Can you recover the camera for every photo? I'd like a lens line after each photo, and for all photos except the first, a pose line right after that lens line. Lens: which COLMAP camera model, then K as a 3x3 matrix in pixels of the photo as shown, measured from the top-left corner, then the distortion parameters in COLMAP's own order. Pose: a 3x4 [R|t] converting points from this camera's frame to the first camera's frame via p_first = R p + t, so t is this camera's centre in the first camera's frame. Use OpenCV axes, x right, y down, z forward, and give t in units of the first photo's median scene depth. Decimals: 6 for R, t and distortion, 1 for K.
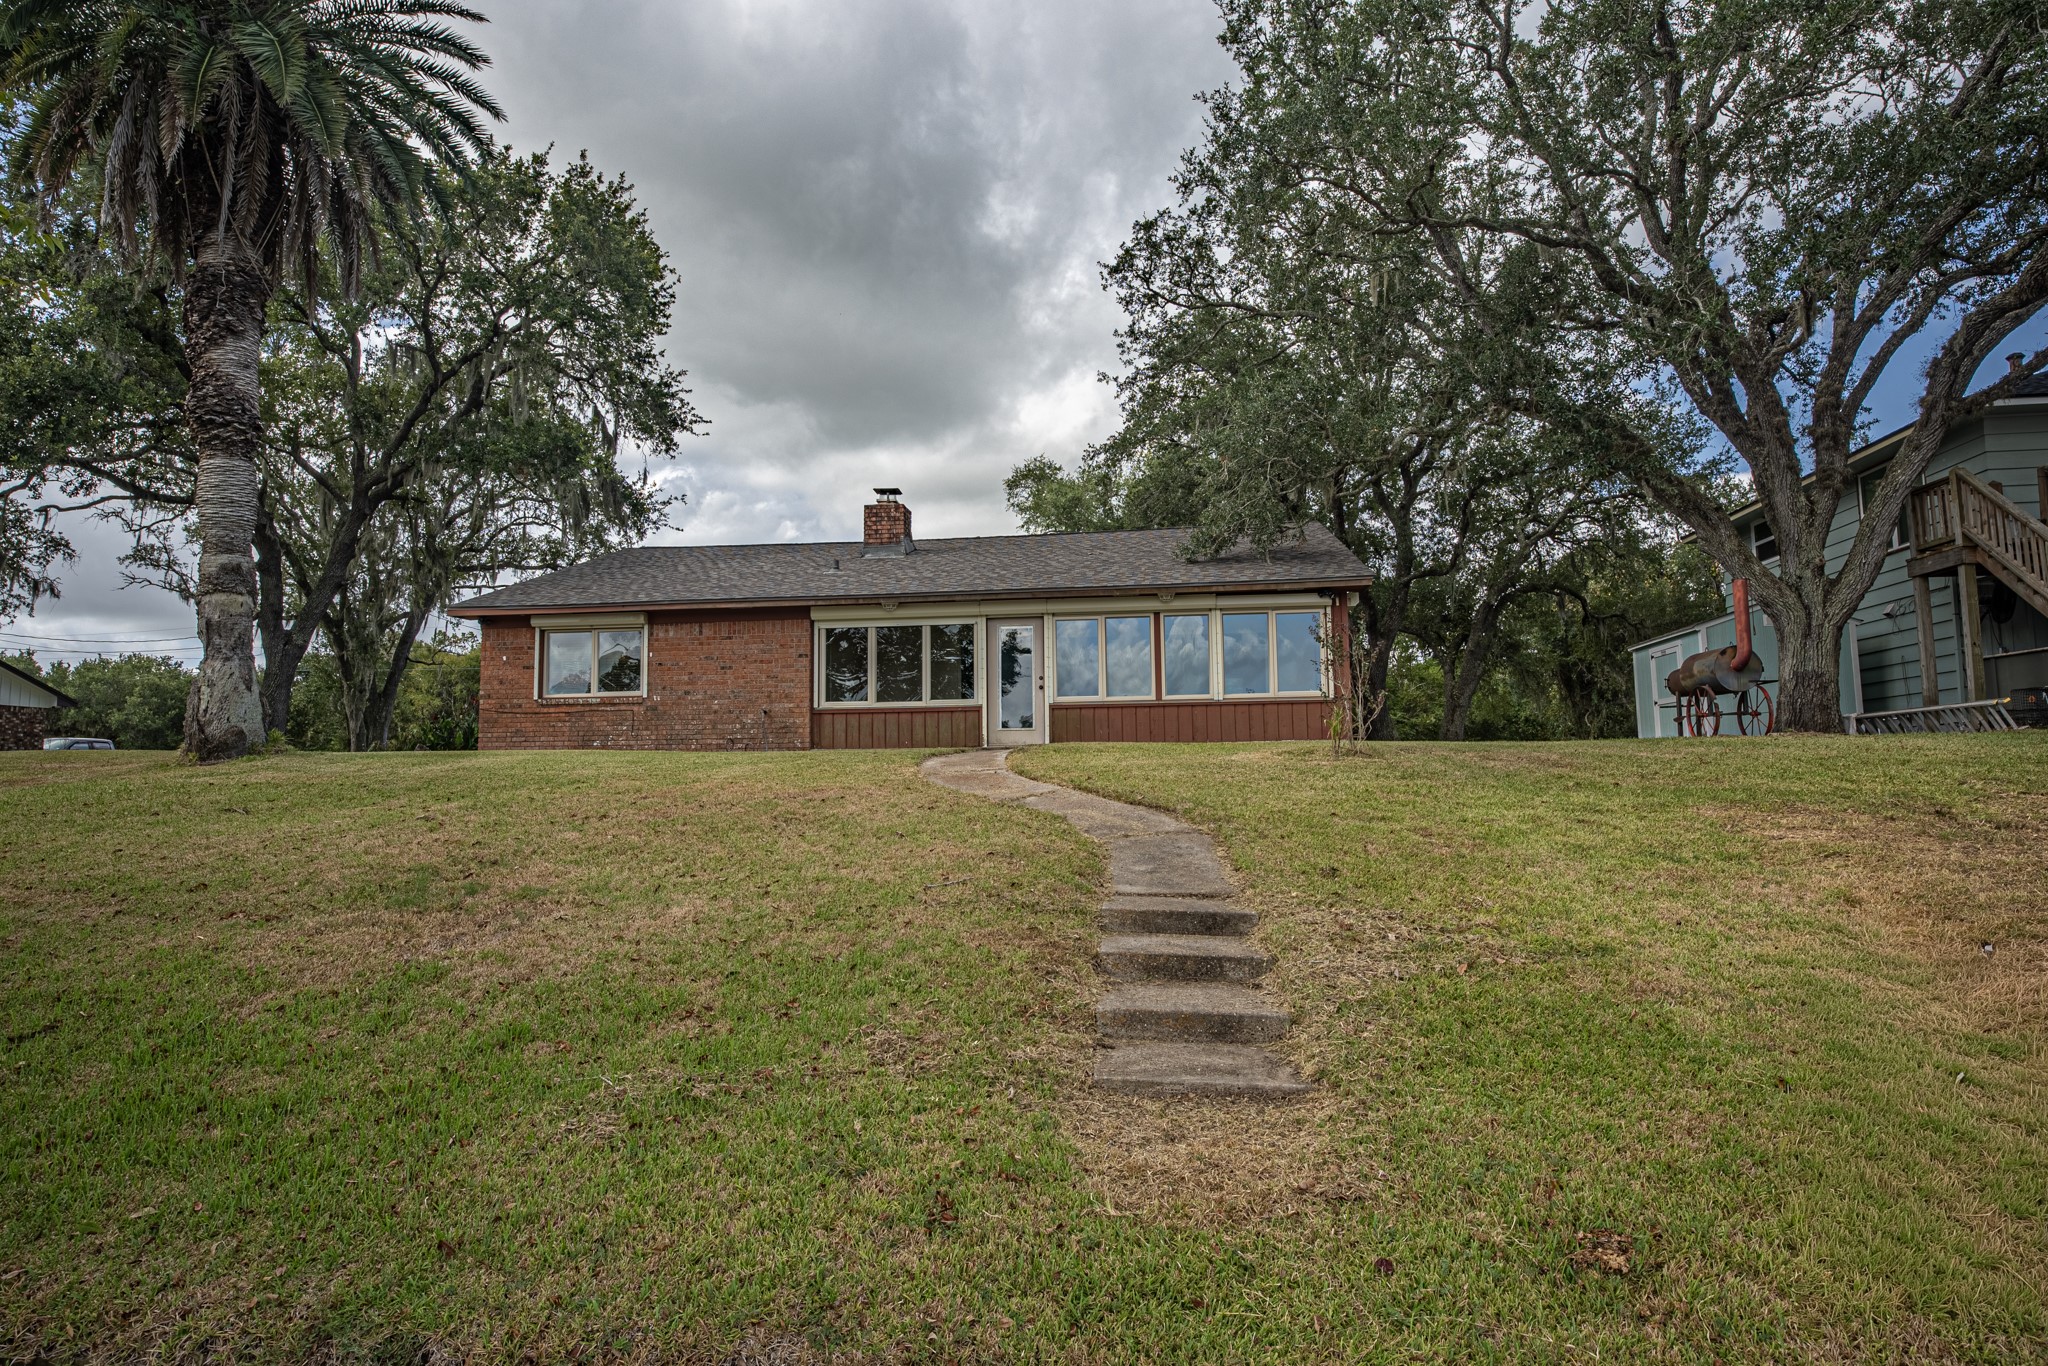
lens RADIAL K [[1175.1, 0, 1024.0], [0, 1175.1, 683.0], [0, 0, 1]] dist [-0.039275, 0.030263]
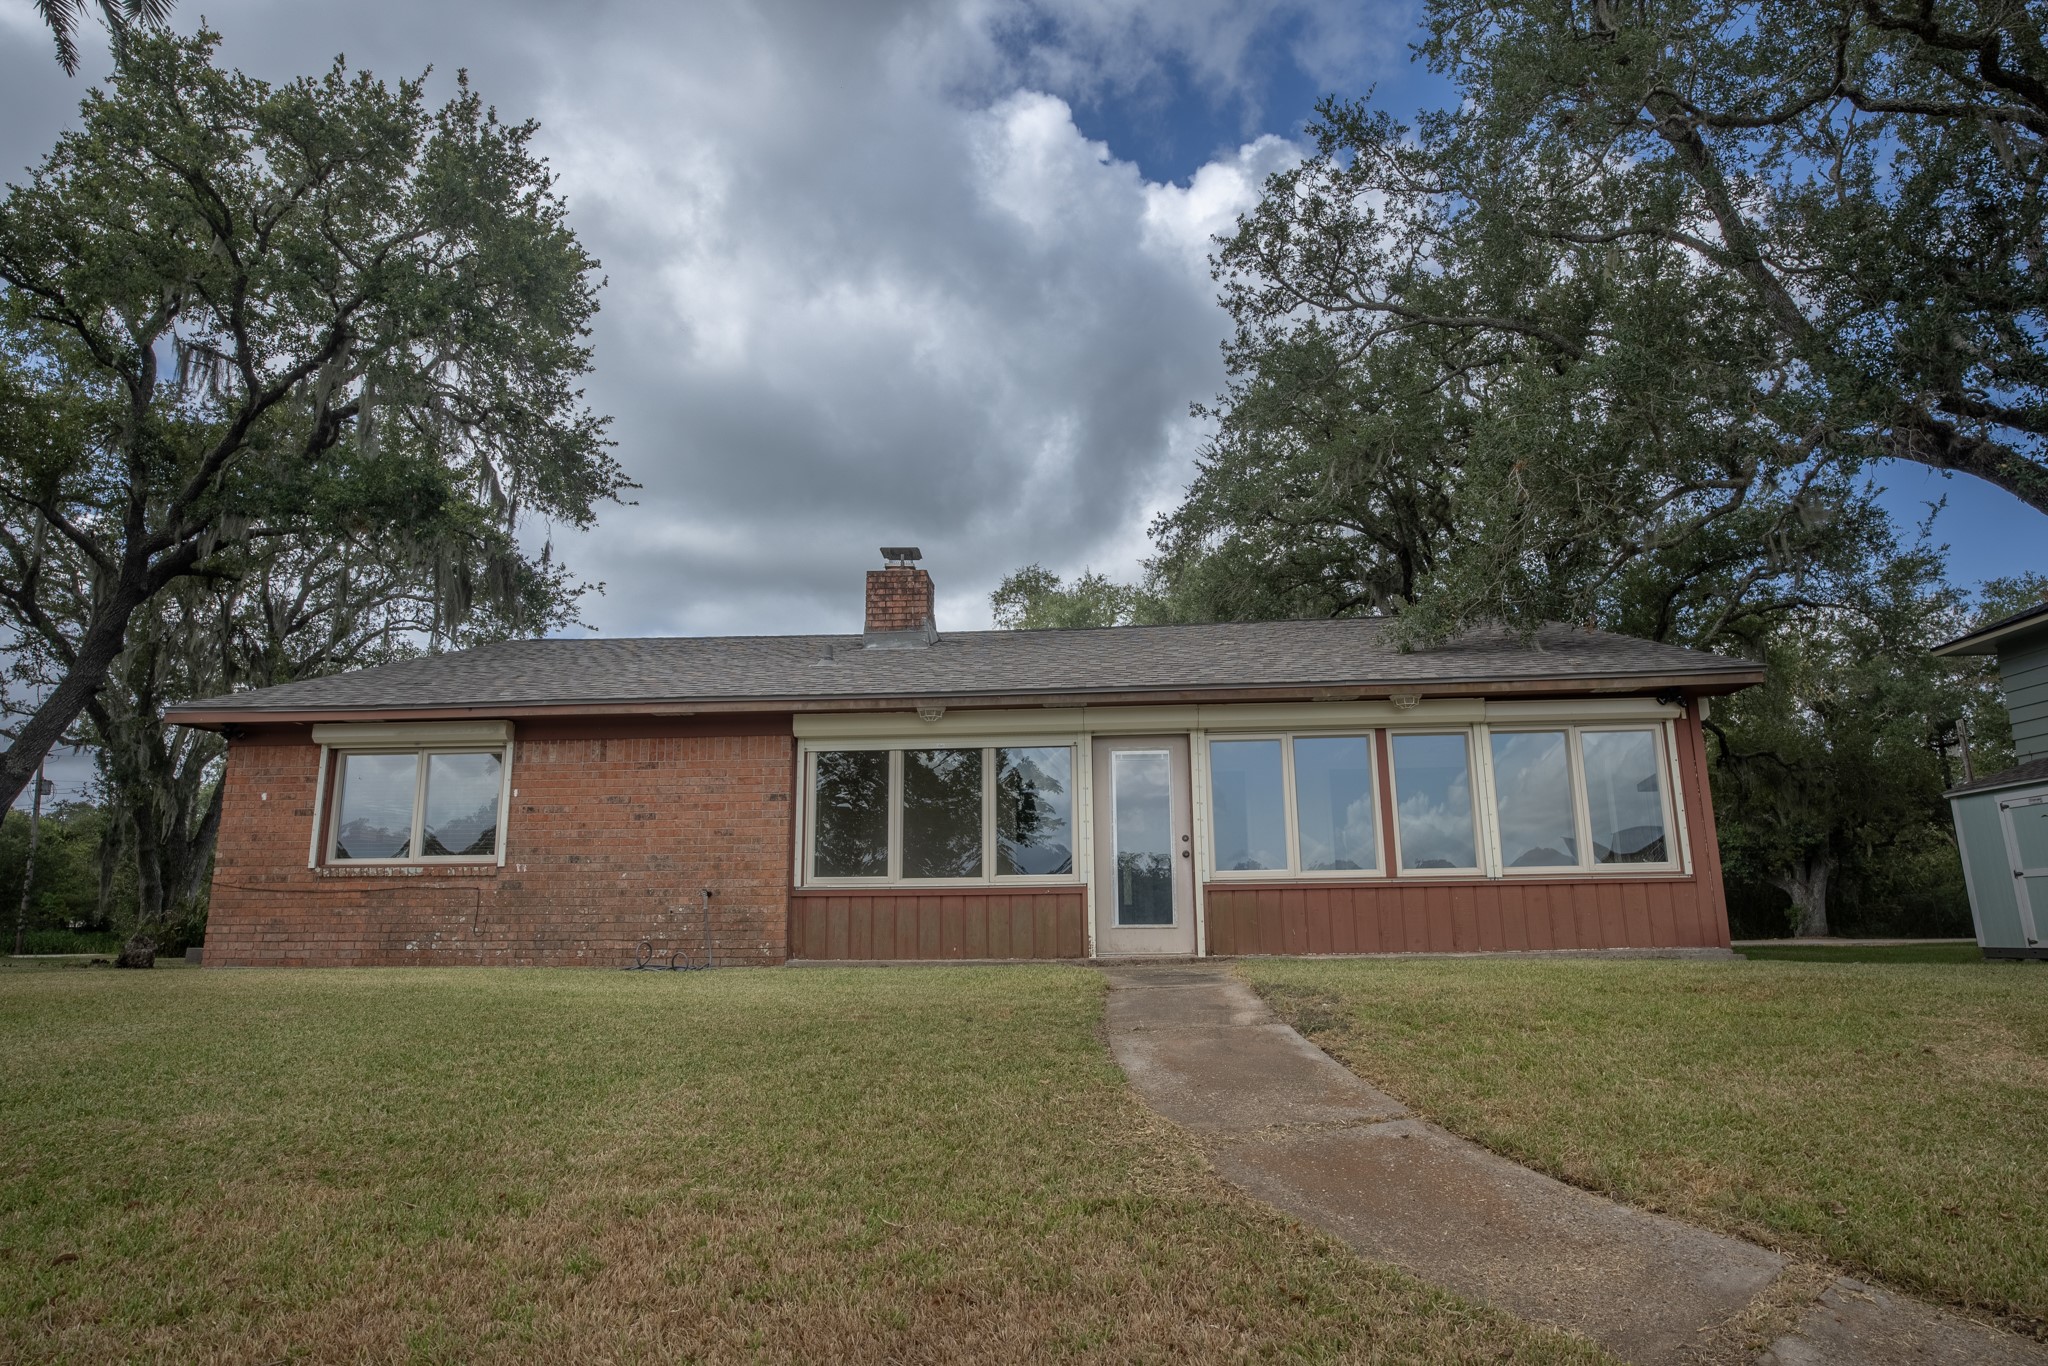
lens RADIAL K [[1175.1, 0, 1024.0], [0, 1175.1, 683.0], [0, 0, 1]] dist [-0.039275, 0.030263]
pose [[0.998321, 0.012991, 0.056453, -0.095521], [-0.006037, 0.992555, -0.121644, -0.008999], [-0.057613, 0.121099, 0.990967, 0.389351]]
